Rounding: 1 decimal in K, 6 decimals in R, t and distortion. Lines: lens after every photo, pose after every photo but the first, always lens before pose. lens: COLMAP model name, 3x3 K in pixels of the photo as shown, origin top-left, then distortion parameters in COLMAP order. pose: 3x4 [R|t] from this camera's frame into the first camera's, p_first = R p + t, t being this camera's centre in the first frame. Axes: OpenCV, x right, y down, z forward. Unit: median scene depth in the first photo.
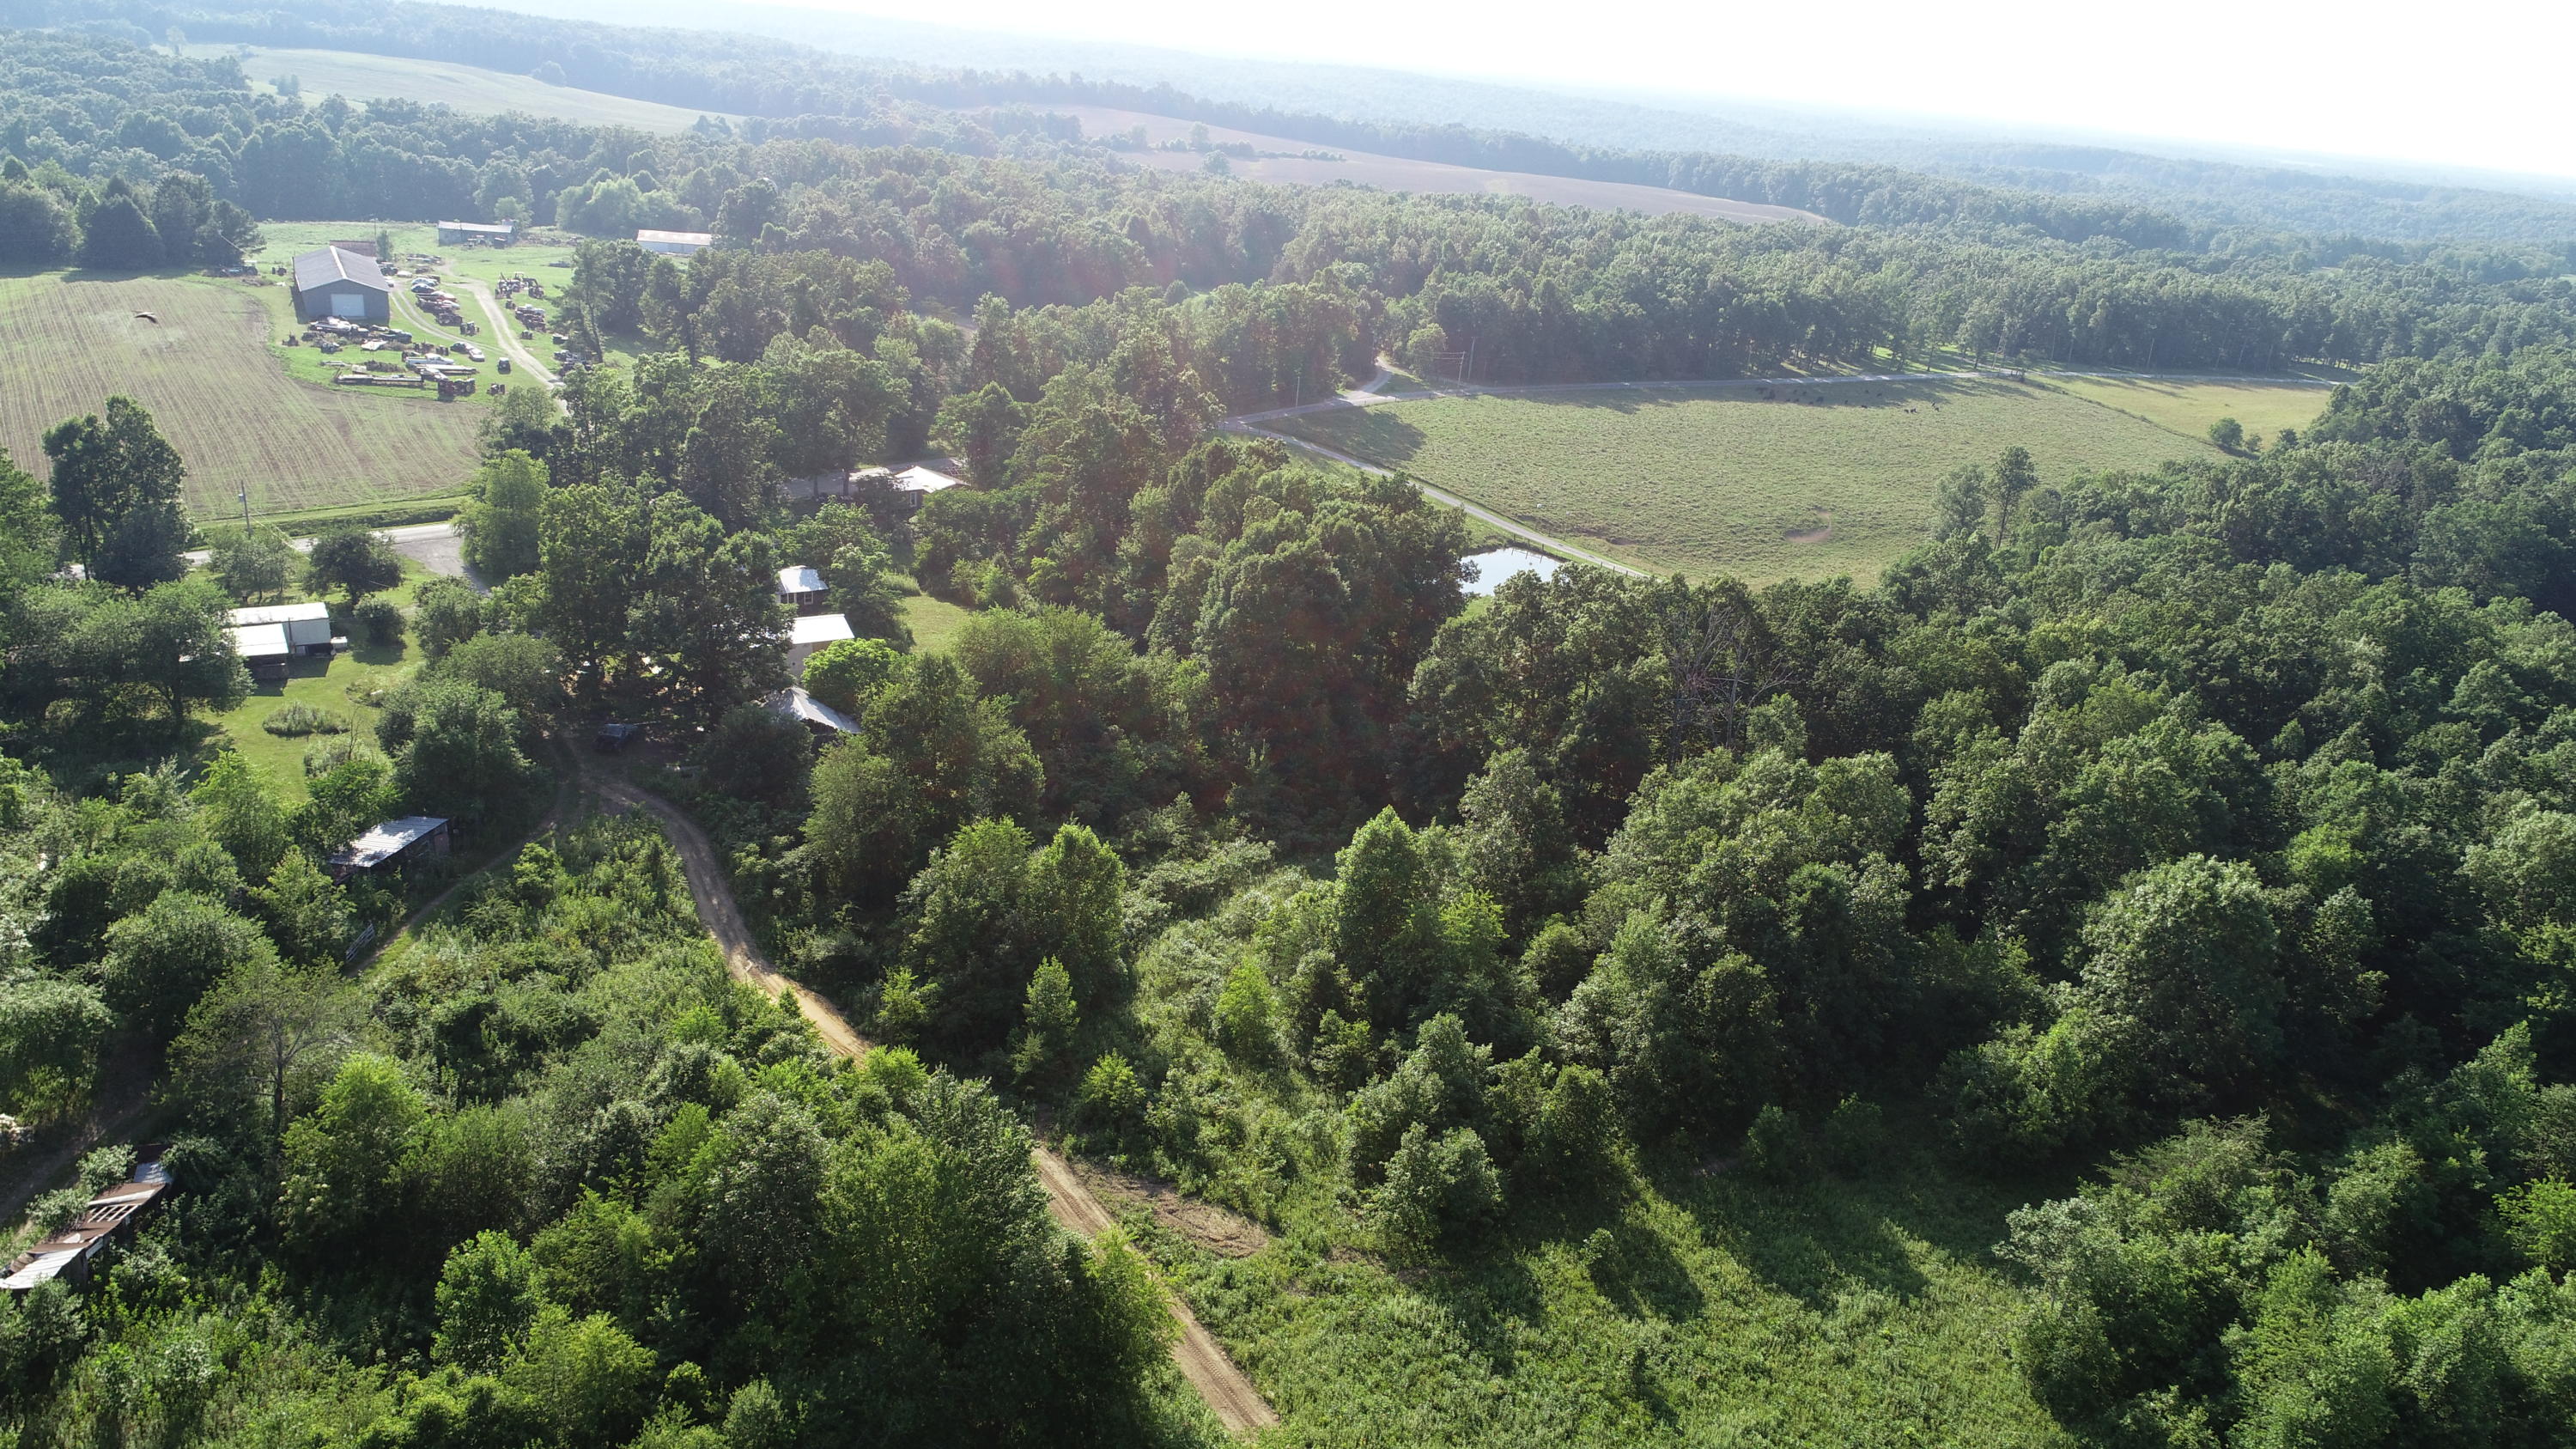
lens RADIAL K [[1731.9, 0, 1295.4], [0, 1731.9, 733.5], [0, 0, 1]] dist [0.000855, 0.000730]
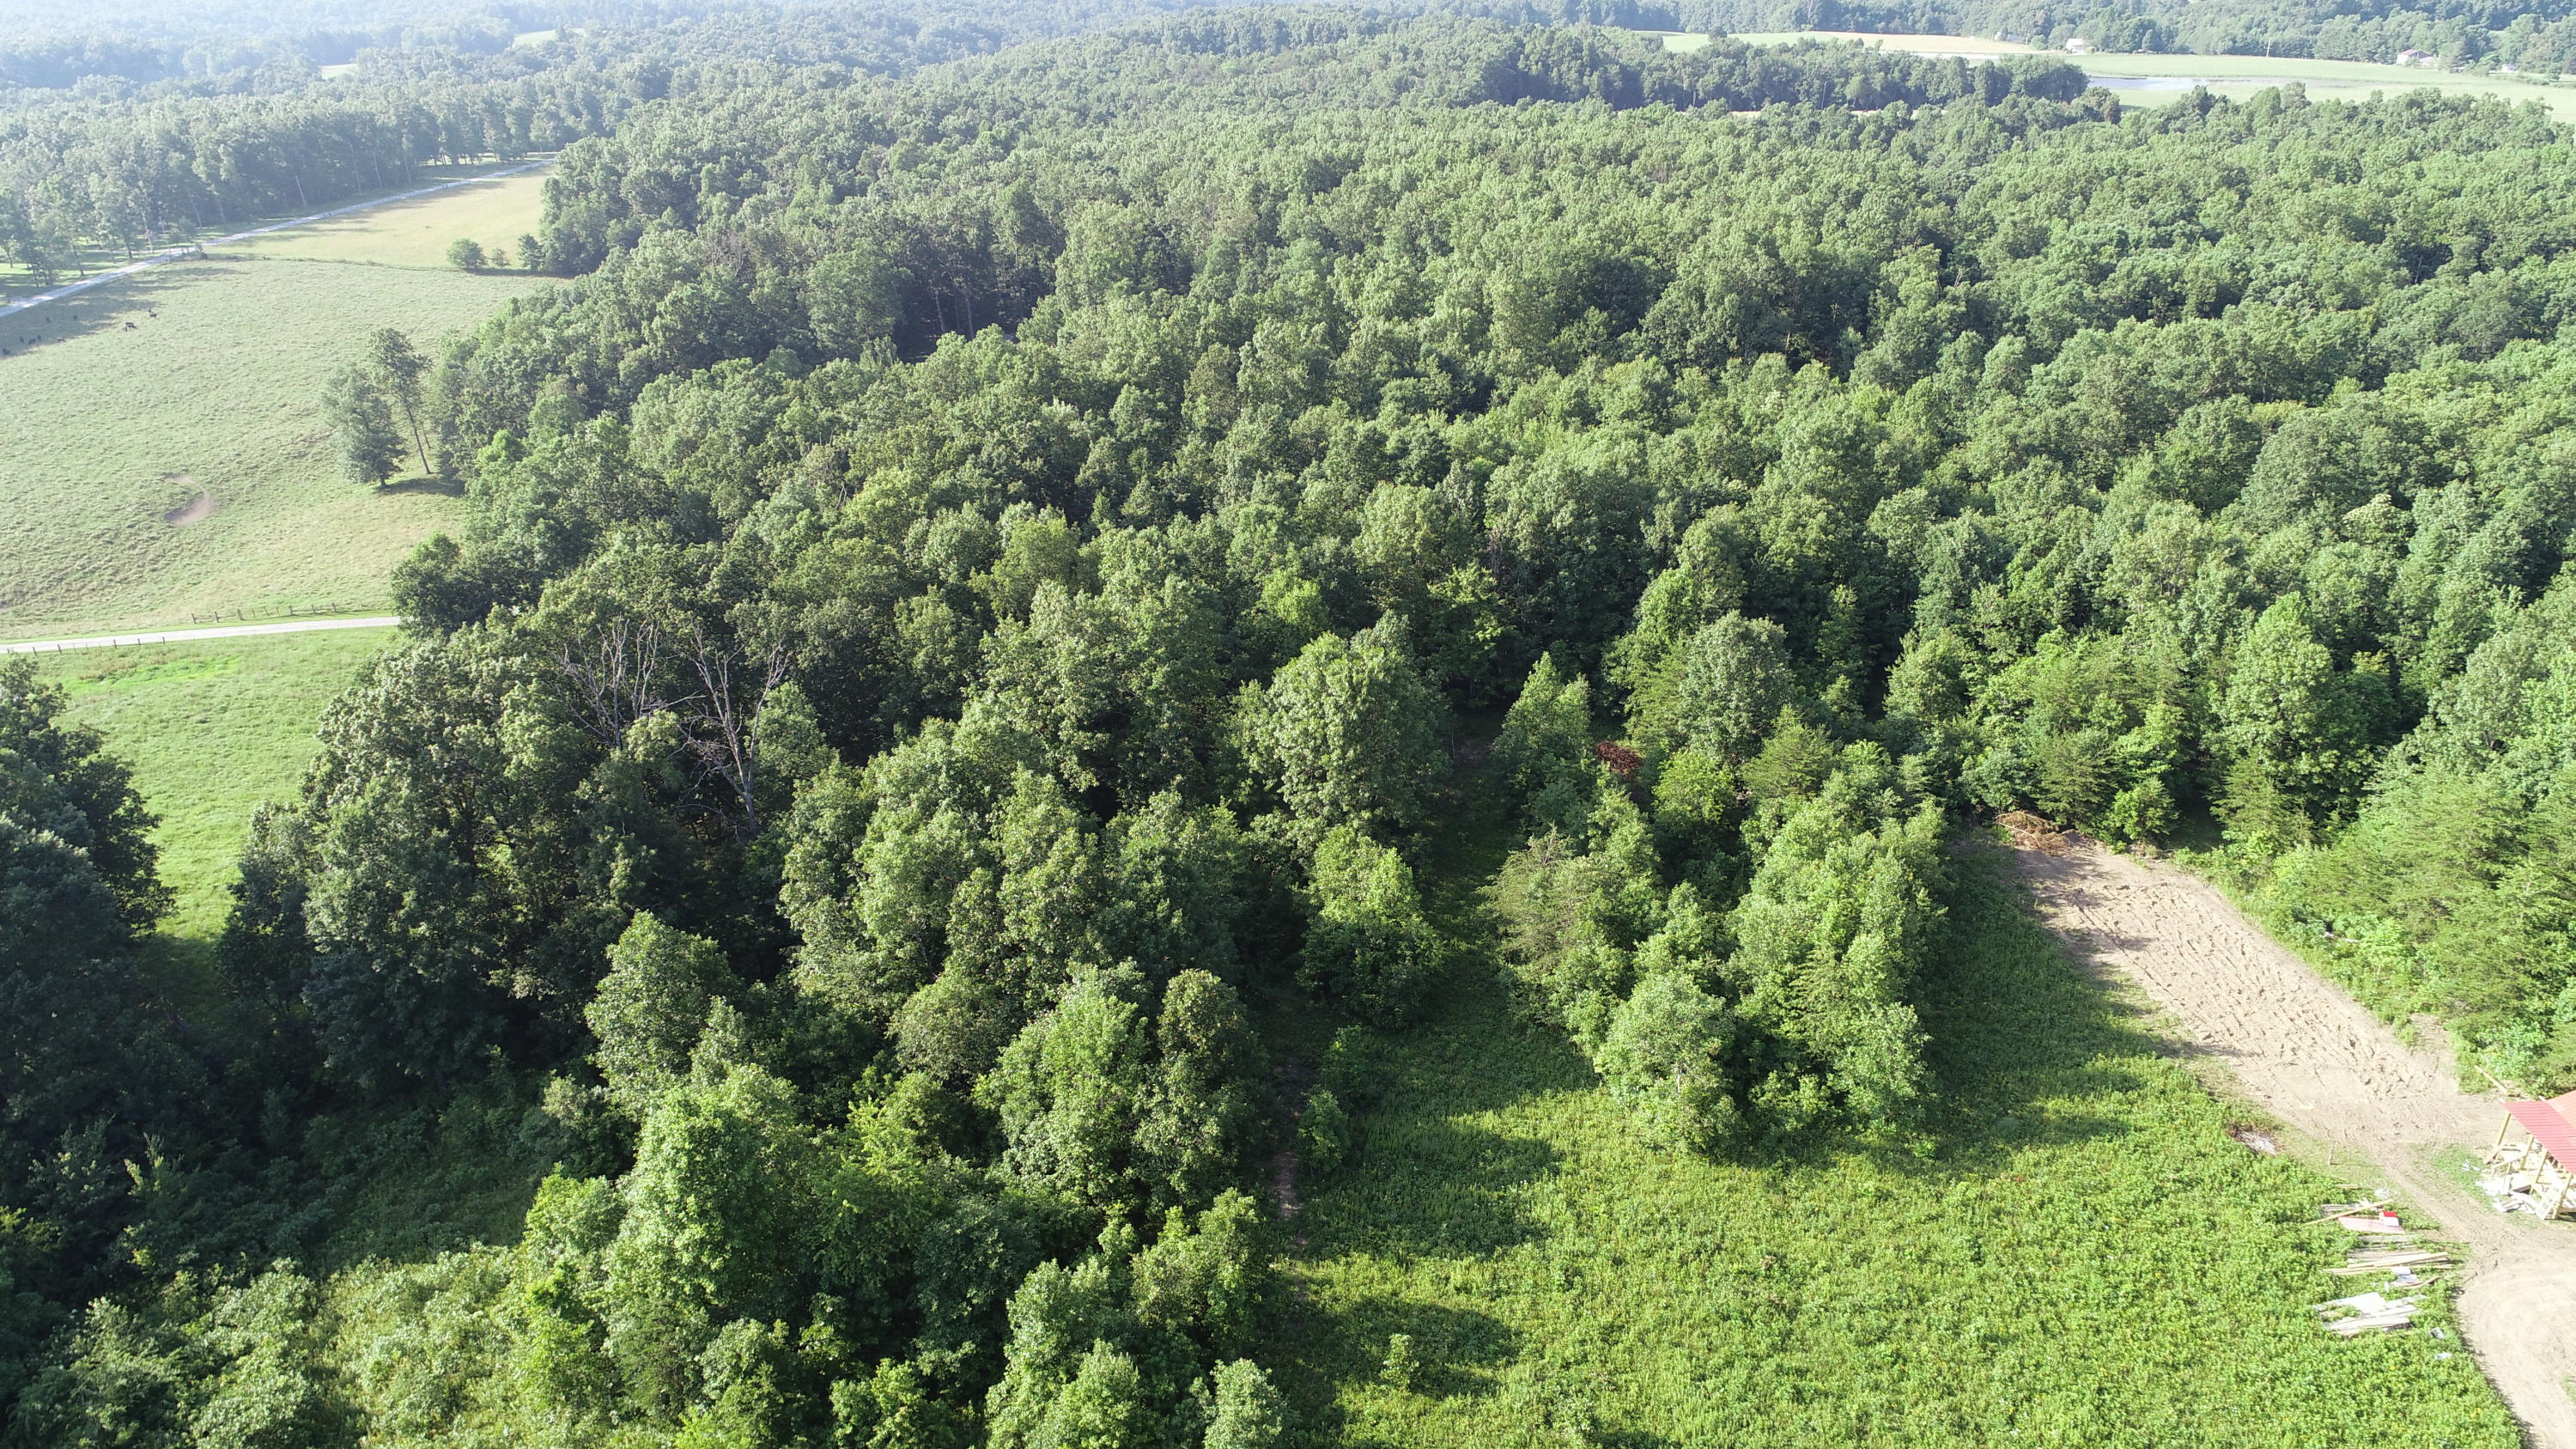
lens RADIAL K [[1731.9, 0, 1284.0], [0, 1731.9, 715.3], [0, 0, 1]] dist [0.000855, 0.000730]
pose [[0.486410, -0.451876, 0.747805, -0.151612], [0.379212, 0.880245, 0.285248, -0.106331], [-0.787149, 0.144830, 0.599517, 0.222305]]
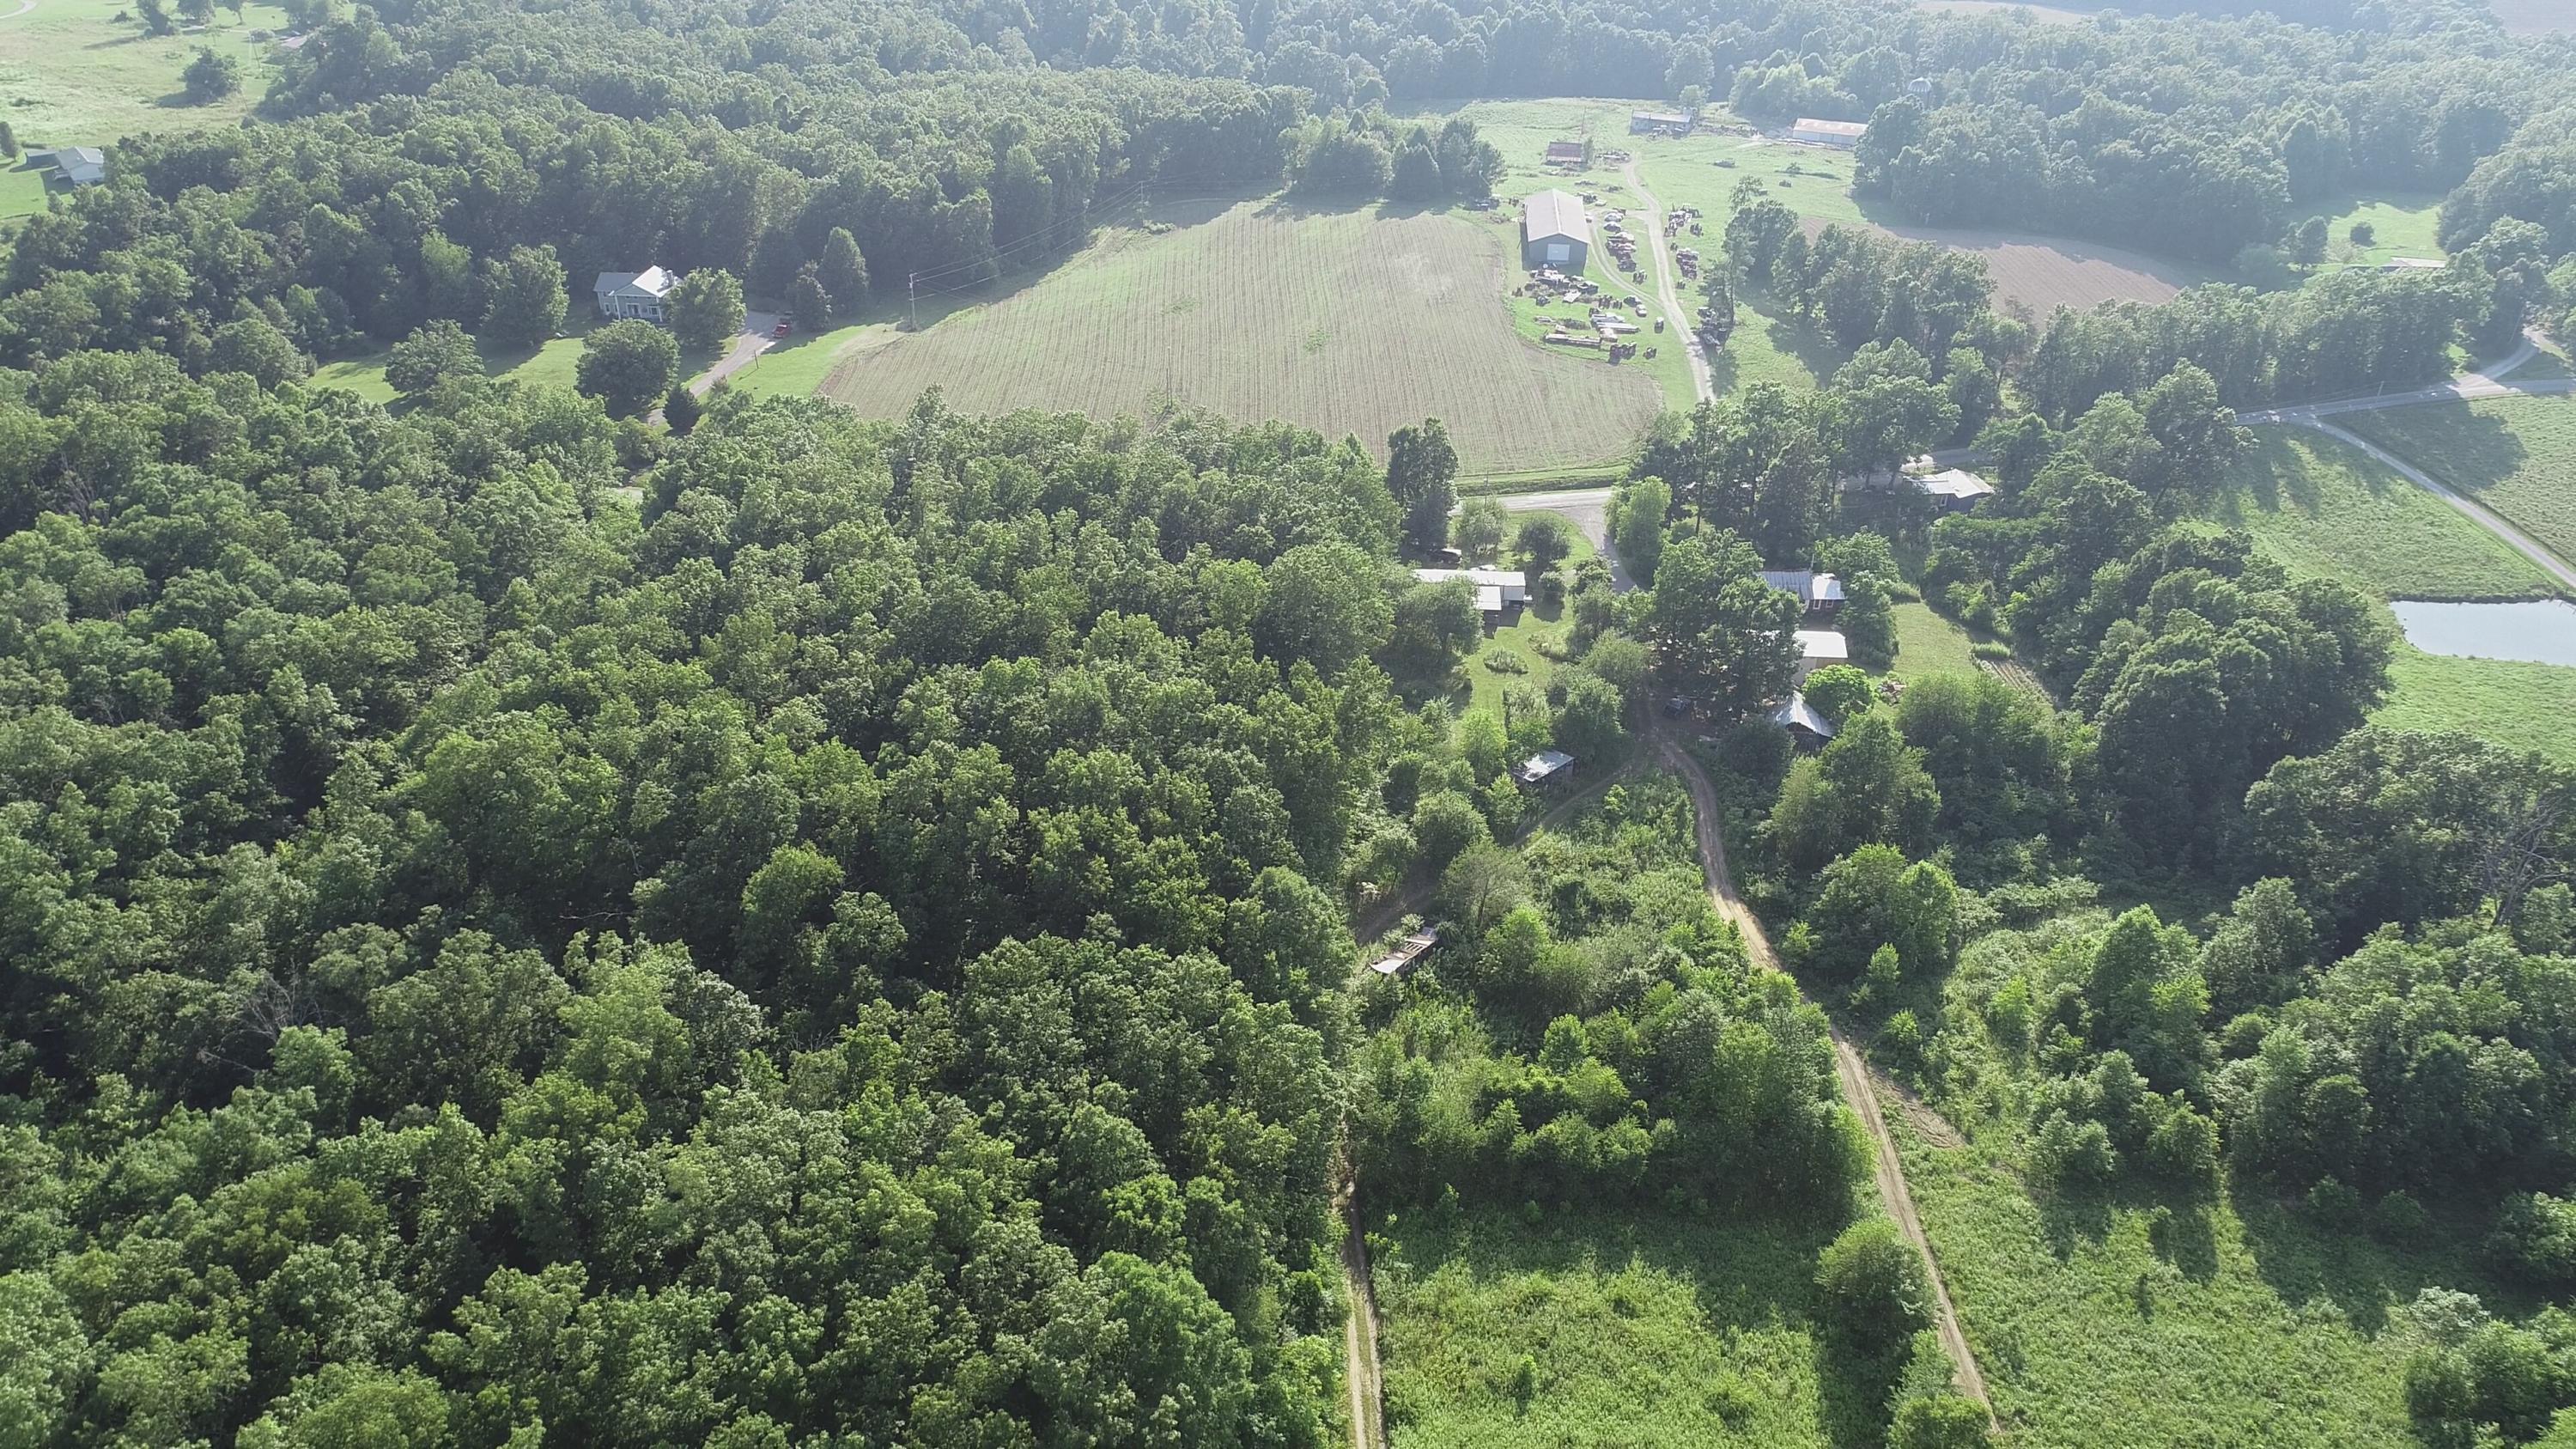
lens RADIAL K [[1807.8, 0, 1287.3], [0, 1807.8, 723.5], [0, 0, 1]] dist [0.004258, -0.006100]
pose [[0.816057, 0.223013, -0.533213, 0.139443], [-0.153634, 0.973069, 0.171851, -0.149341], [0.557178, -0.058321, 0.828343, -0.392865]]
